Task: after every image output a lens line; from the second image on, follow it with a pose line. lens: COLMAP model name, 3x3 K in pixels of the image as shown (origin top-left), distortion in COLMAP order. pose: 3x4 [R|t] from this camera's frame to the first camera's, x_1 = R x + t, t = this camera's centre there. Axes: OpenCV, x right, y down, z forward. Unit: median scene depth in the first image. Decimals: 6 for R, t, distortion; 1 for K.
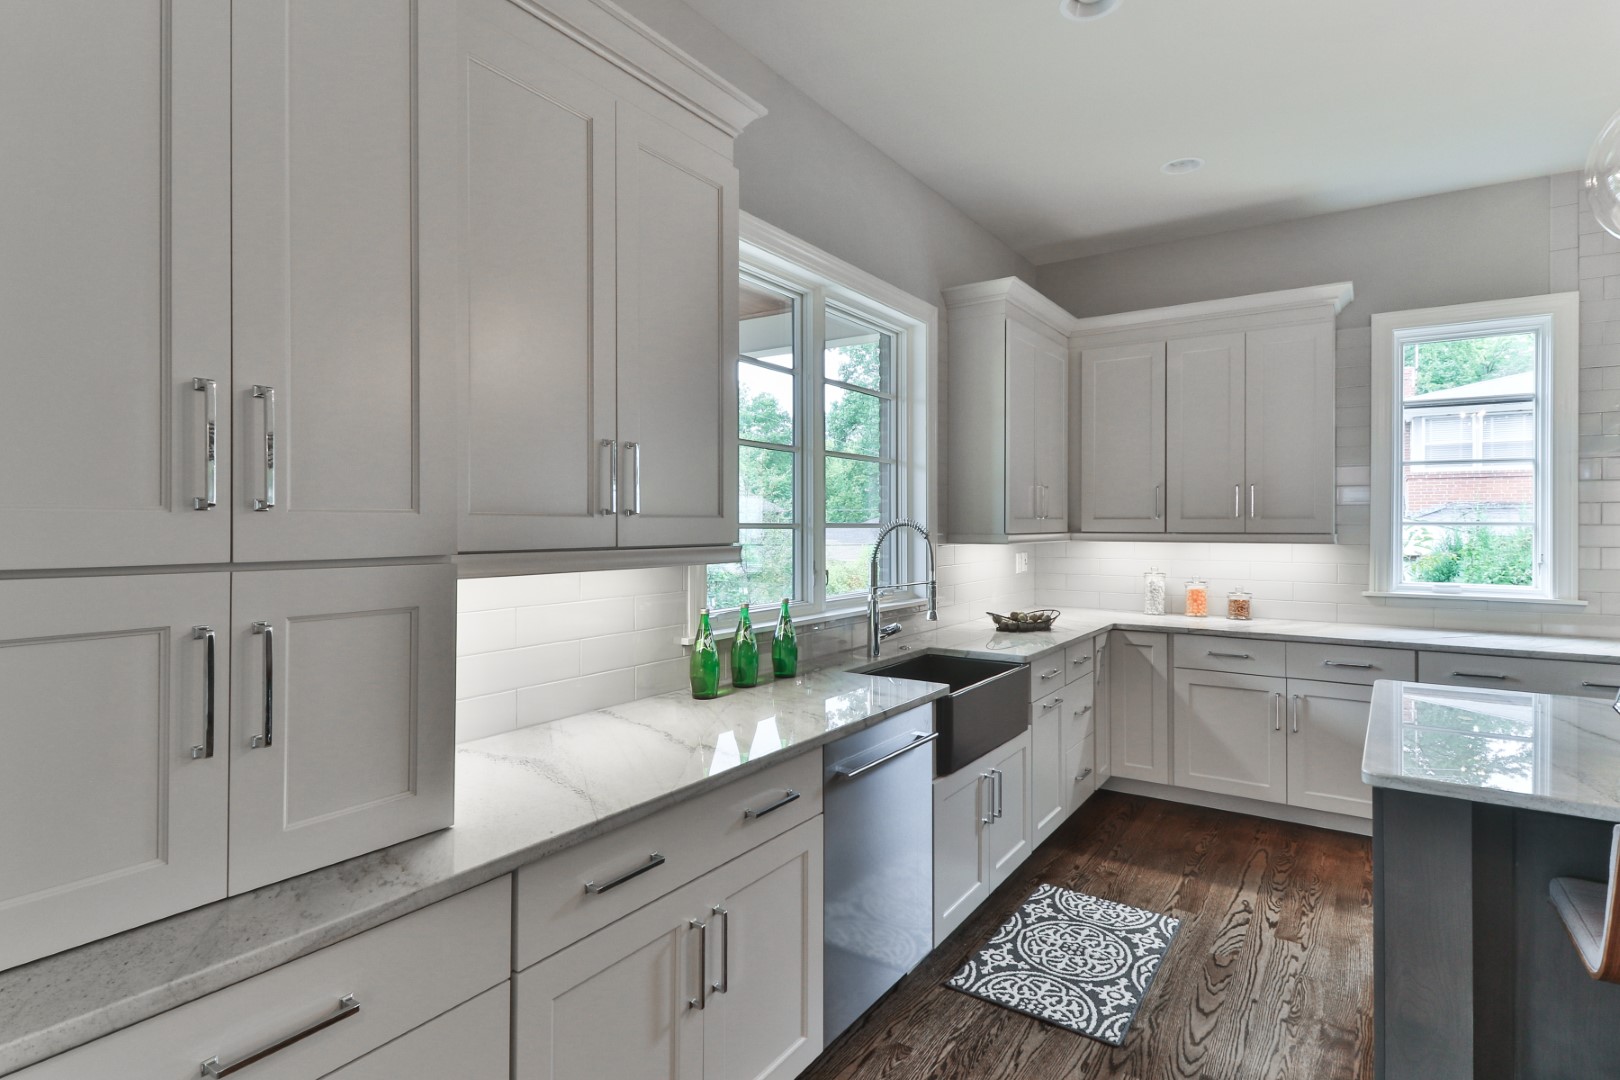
lens RADIAL K [[837.2, 0, 814.4], [0, 837.2, 526.0], [0, 0, 1]] dist [0.021027, -0.012815]
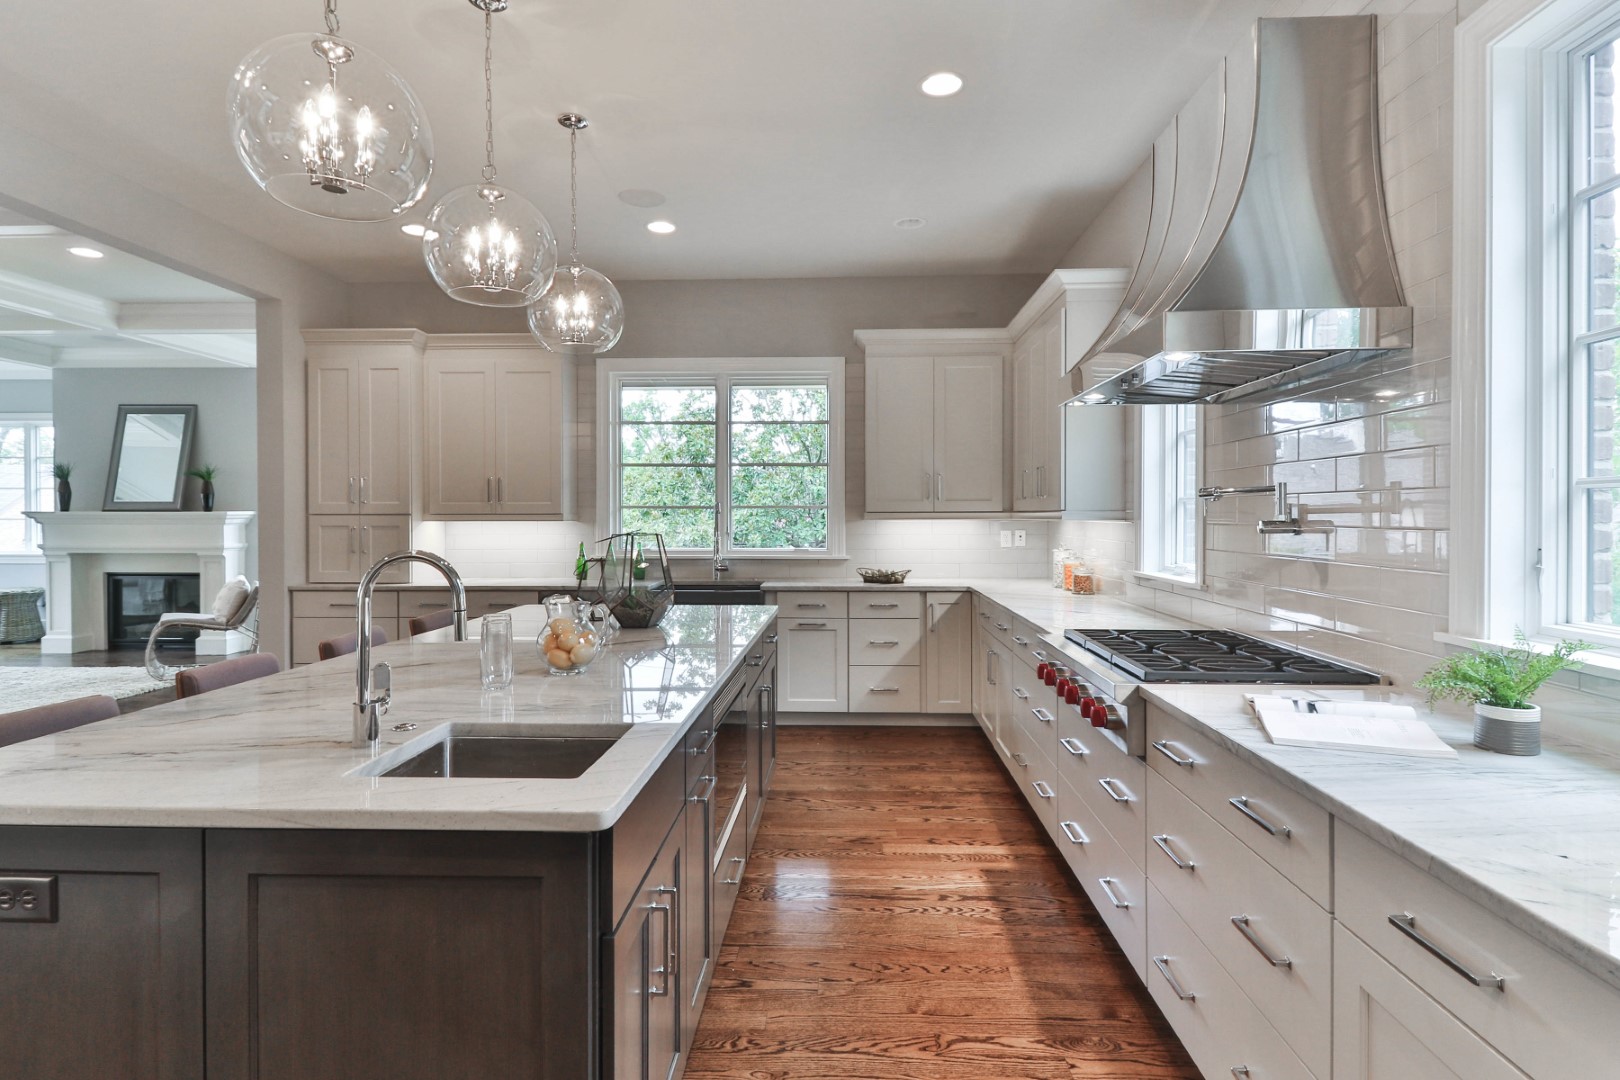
lens RADIAL K [[841.6, 0, 823.9], [0, 841.6, 522.4], [0, 0, 1]] dist [0.037870, -0.024211]
pose [[0.519800, 0.002210, -0.854285, 1.665047], [0.001822, 0.999992, 0.003696, 0.024962], [0.854286, -0.003478, 0.519792, 0.247113]]
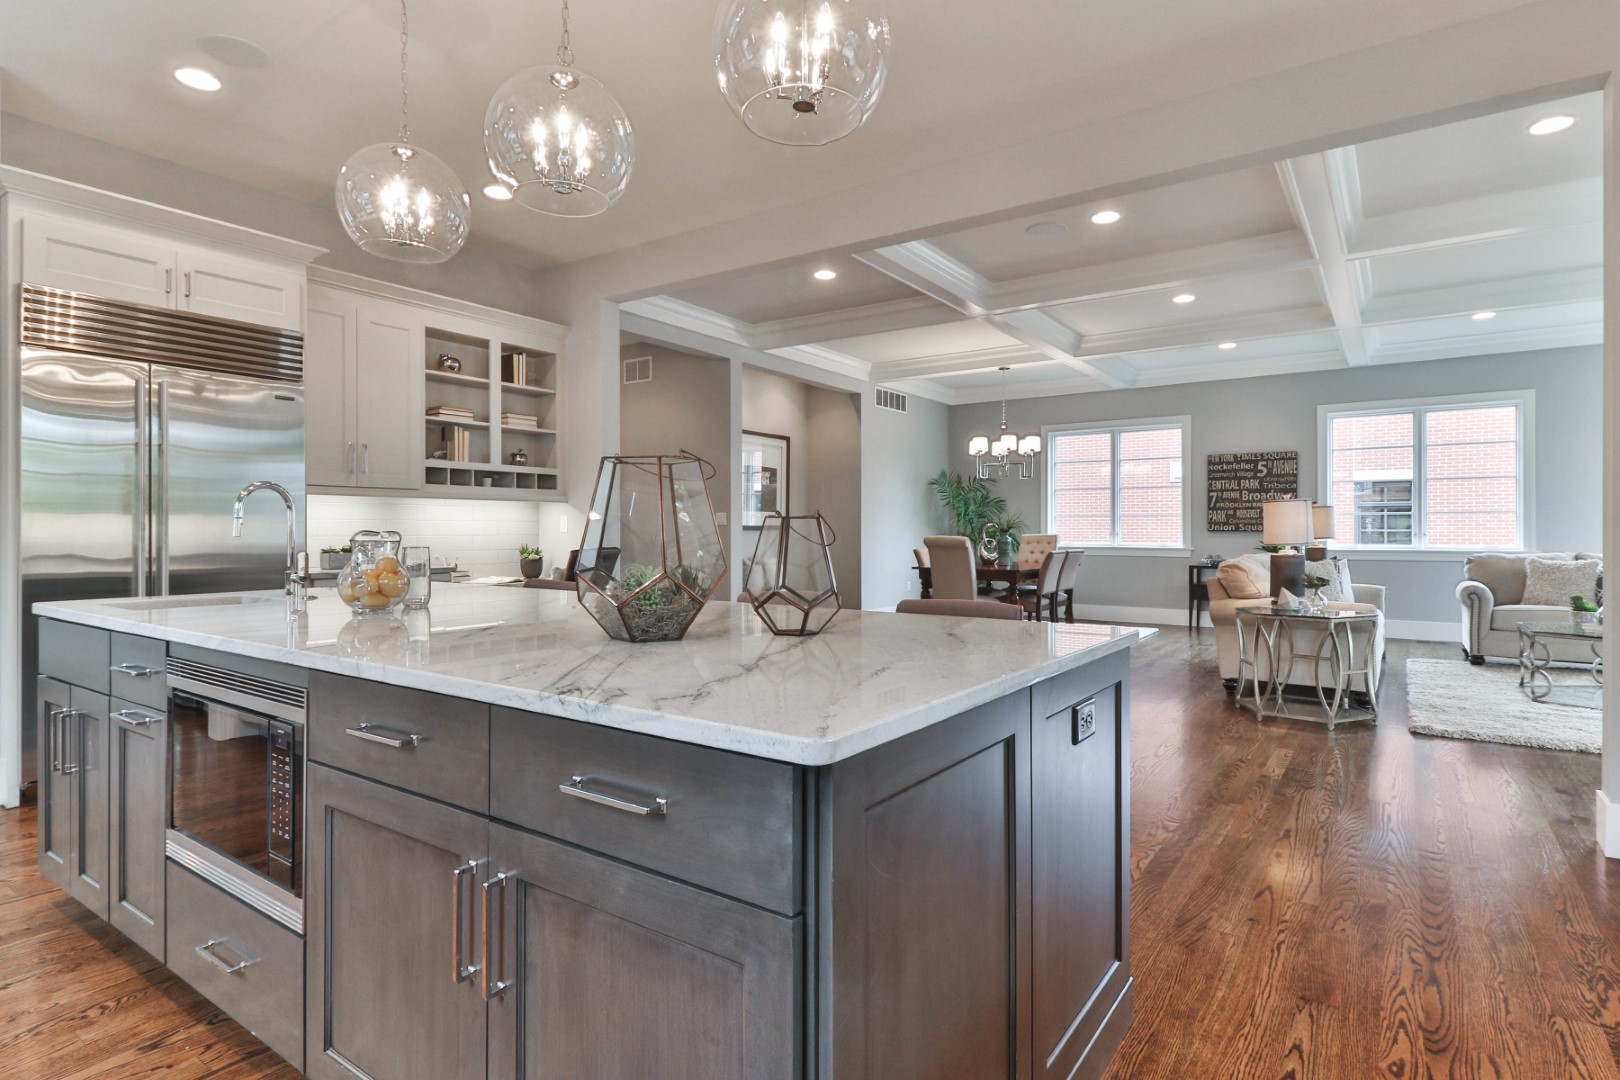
lens RADIAL K [[837.2, 0, 814.4], [0, 837.2, 526.0], [0, 0, 1]] dist [0.021027, -0.012815]
pose [[-0.999690, -0.002219, 0.024813, 0.541823], [-0.002199, 0.999997, 0.000819, 0.085998], [-0.024815, 0.000764, -0.999692, 1.121220]]
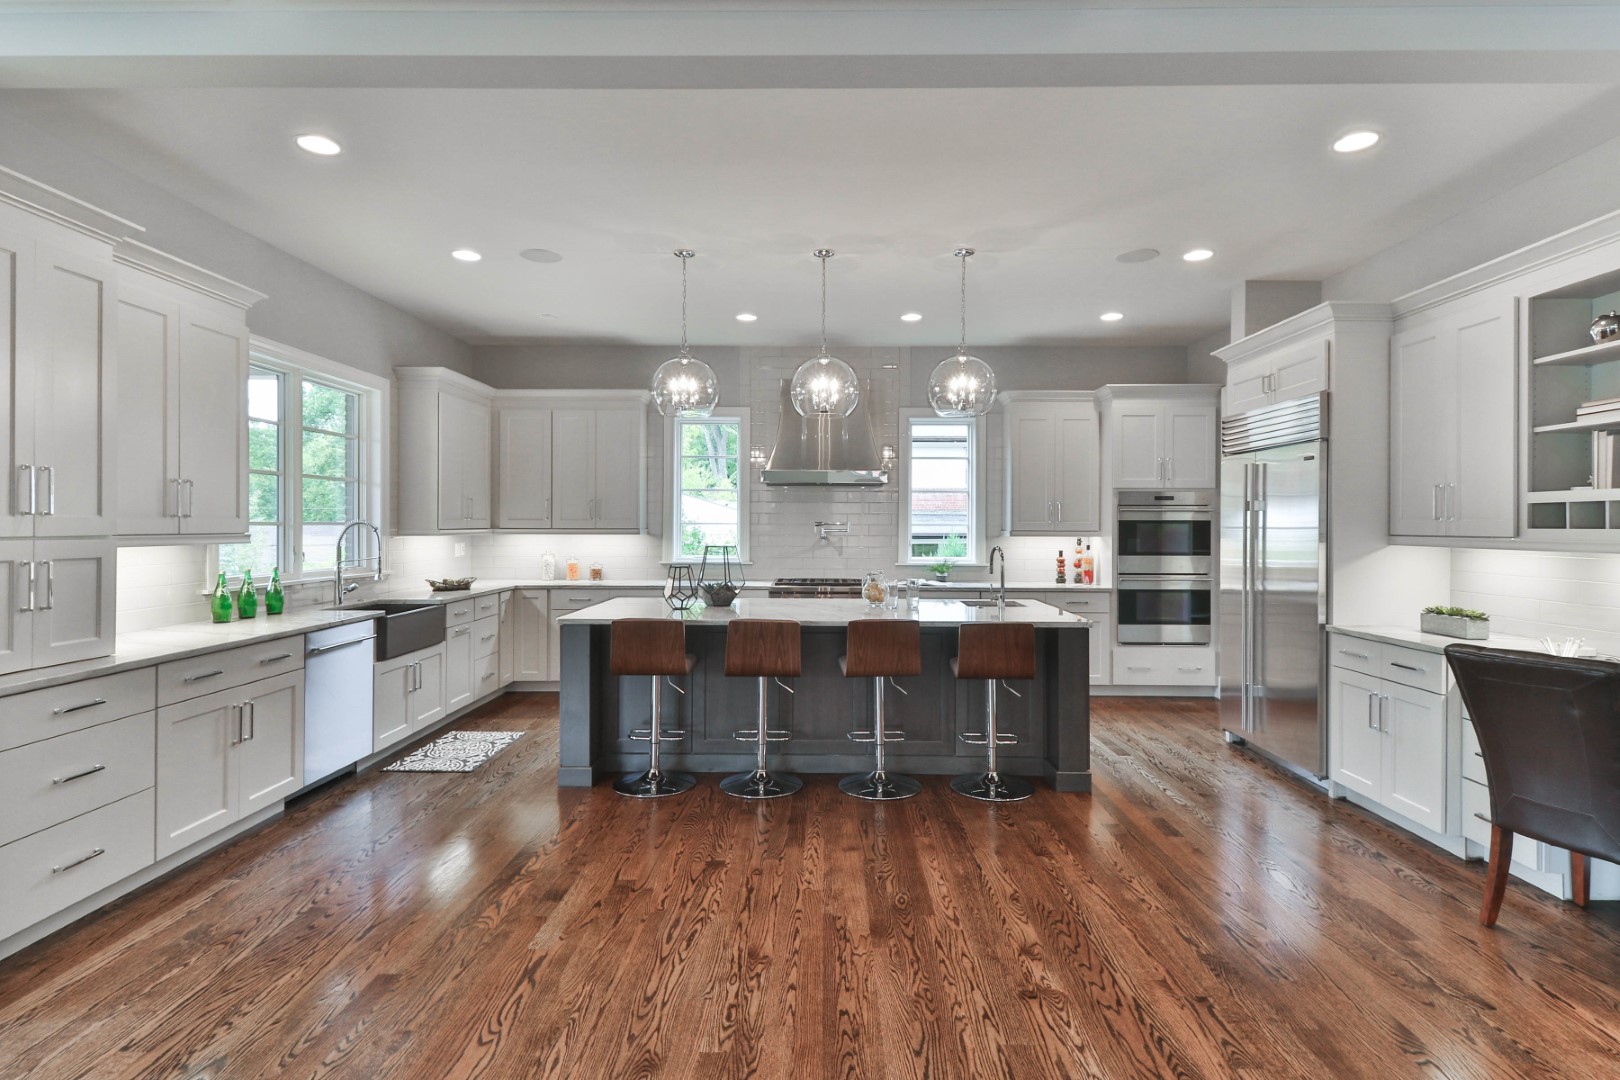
lens RADIAL K [[841.6, 0, 823.9], [0, 841.6, 522.4], [0, 0, 1]] dist [0.037870, -0.024211]
pose [[0.839091, 0.001811, 0.543987, -0.034573], [0.000646, 0.999990, -0.004326, 0.004895], [-0.543990, 0.003981, 0.839082, -0.866096]]
